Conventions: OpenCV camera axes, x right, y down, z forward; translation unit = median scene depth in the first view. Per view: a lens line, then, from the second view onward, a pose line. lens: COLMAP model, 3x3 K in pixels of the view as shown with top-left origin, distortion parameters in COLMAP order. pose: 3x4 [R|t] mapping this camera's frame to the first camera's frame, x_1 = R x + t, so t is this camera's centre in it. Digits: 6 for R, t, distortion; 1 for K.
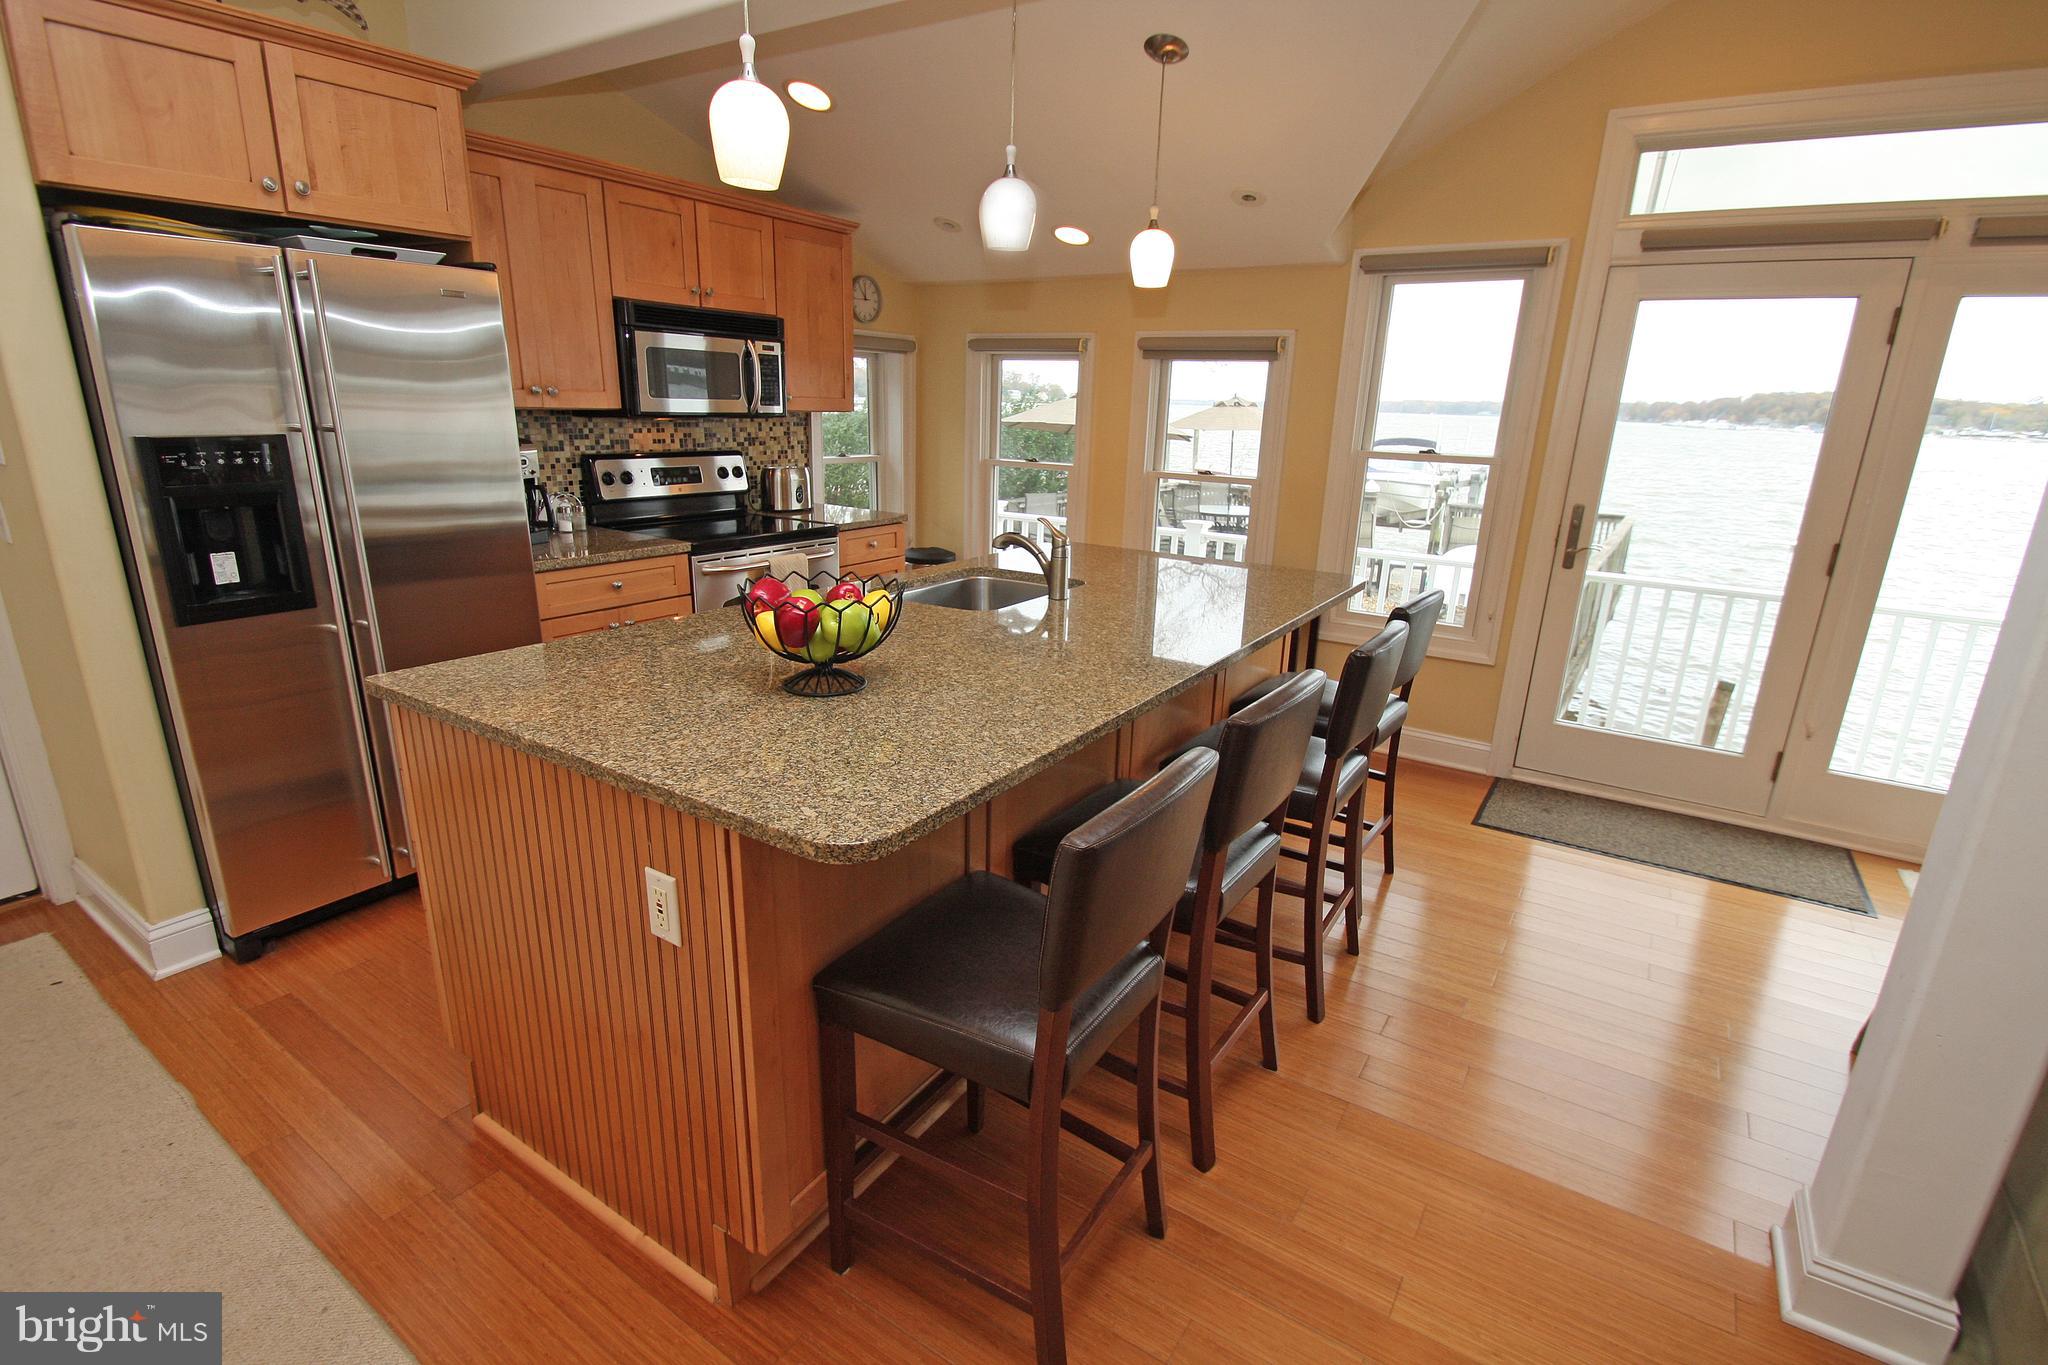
lens RADIAL K [[946.2, 0, 1026.8], [0, 946.2, 690.4], [0, 0, 1]] dist [0.016069, -0.017811]
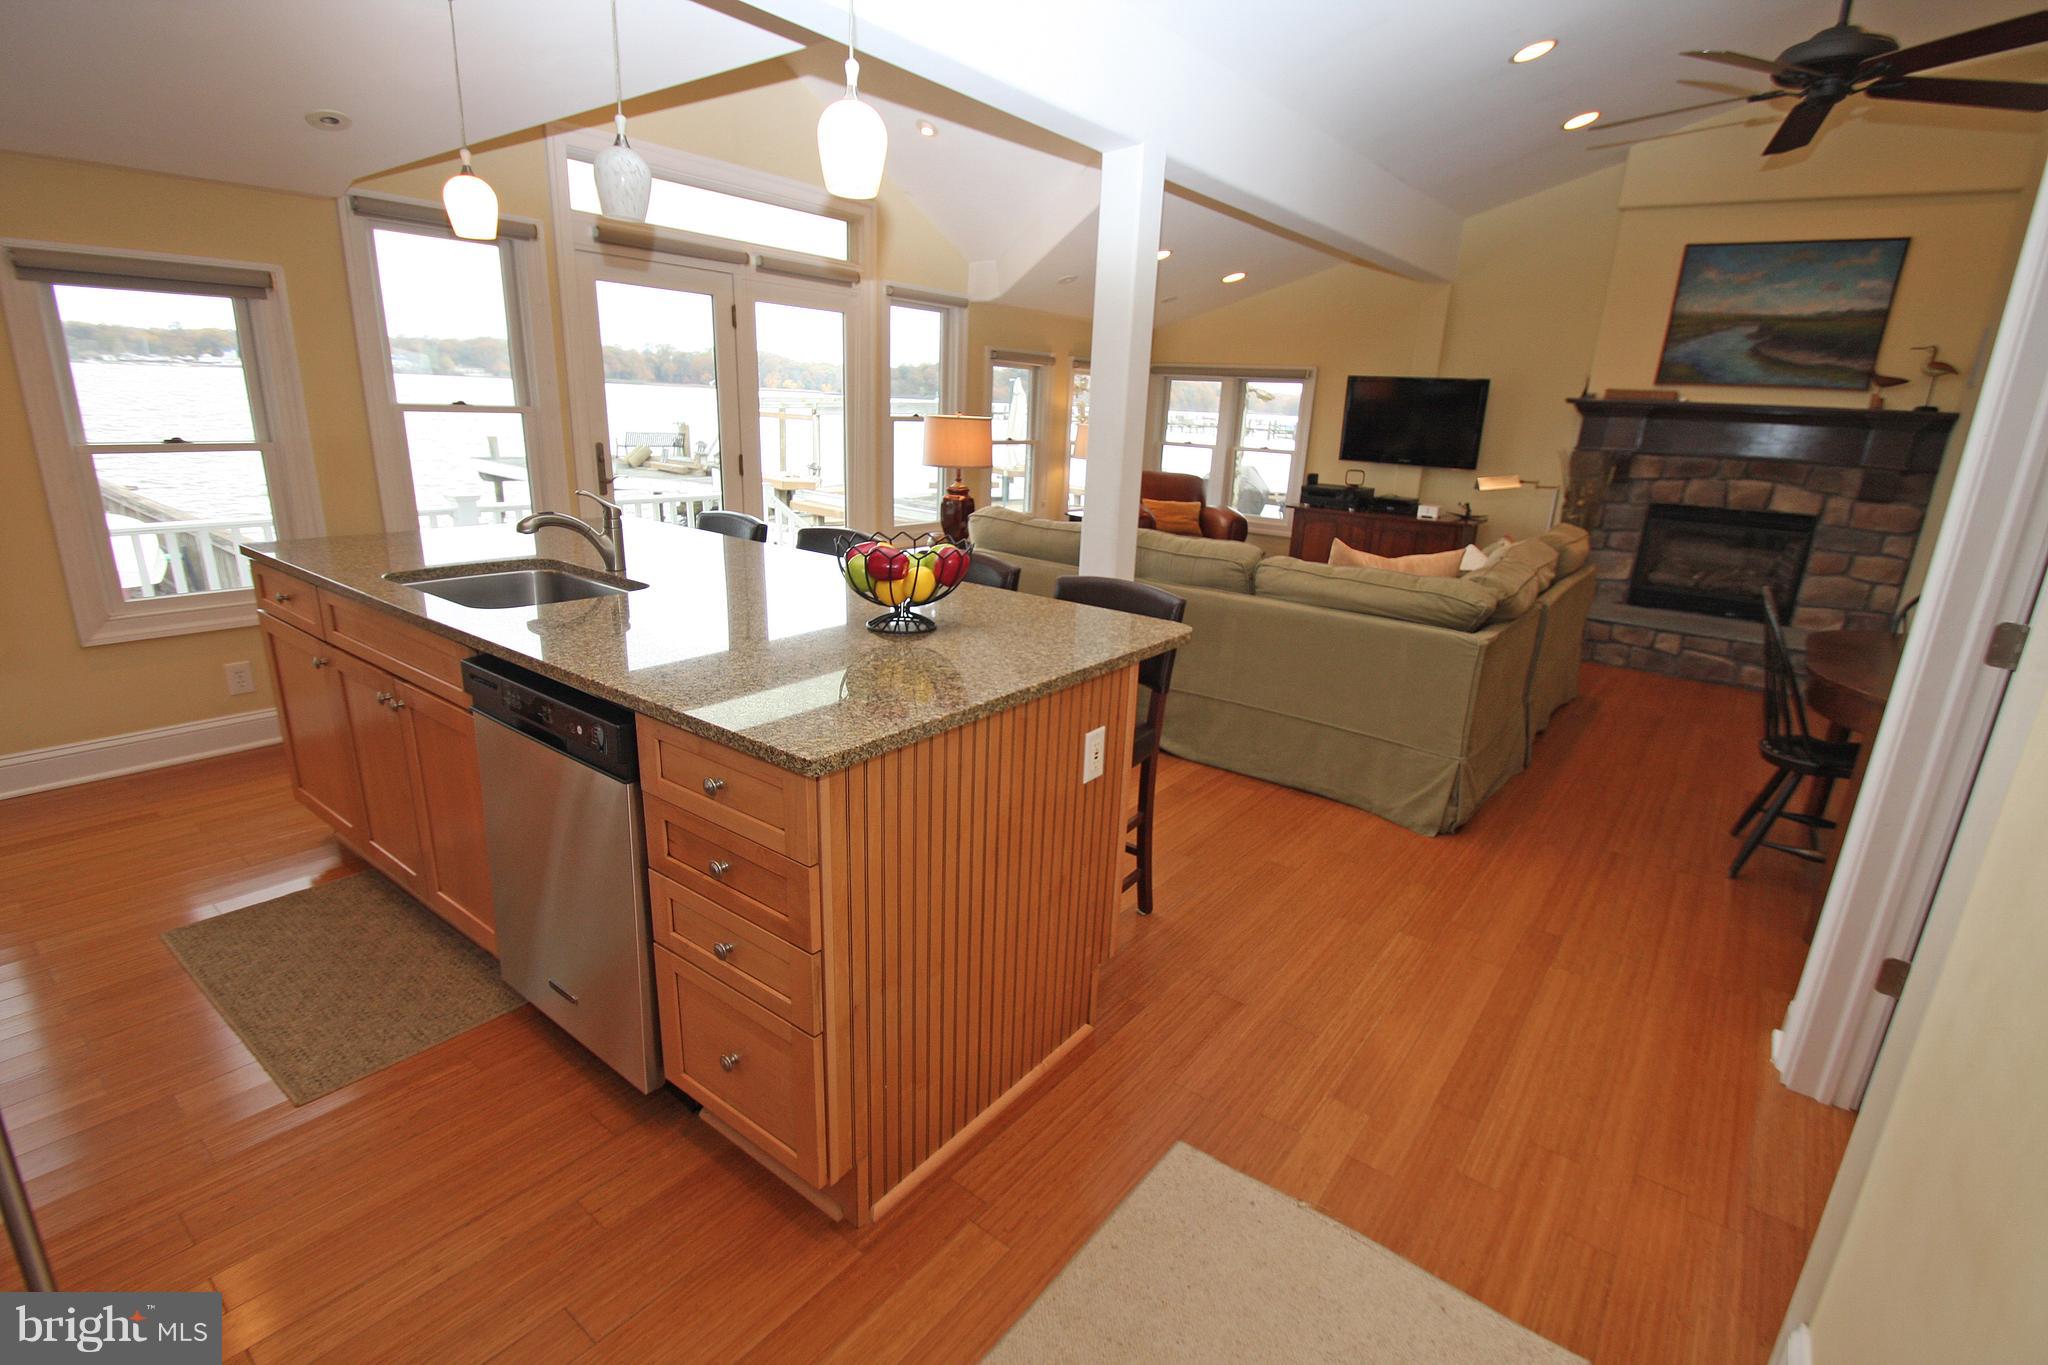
lens RADIAL K [[954.2, 0, 1032.4], [0, 954.2, 692.7], [0, 0, 1]] dist [0.015780, -0.018835]
pose [[0.070131, -0.318787, 0.945228, -0.700483], [0.249443, 0.923062, 0.292804, -0.123315], [-0.965847, 0.215246, 0.144254, 0.350394]]
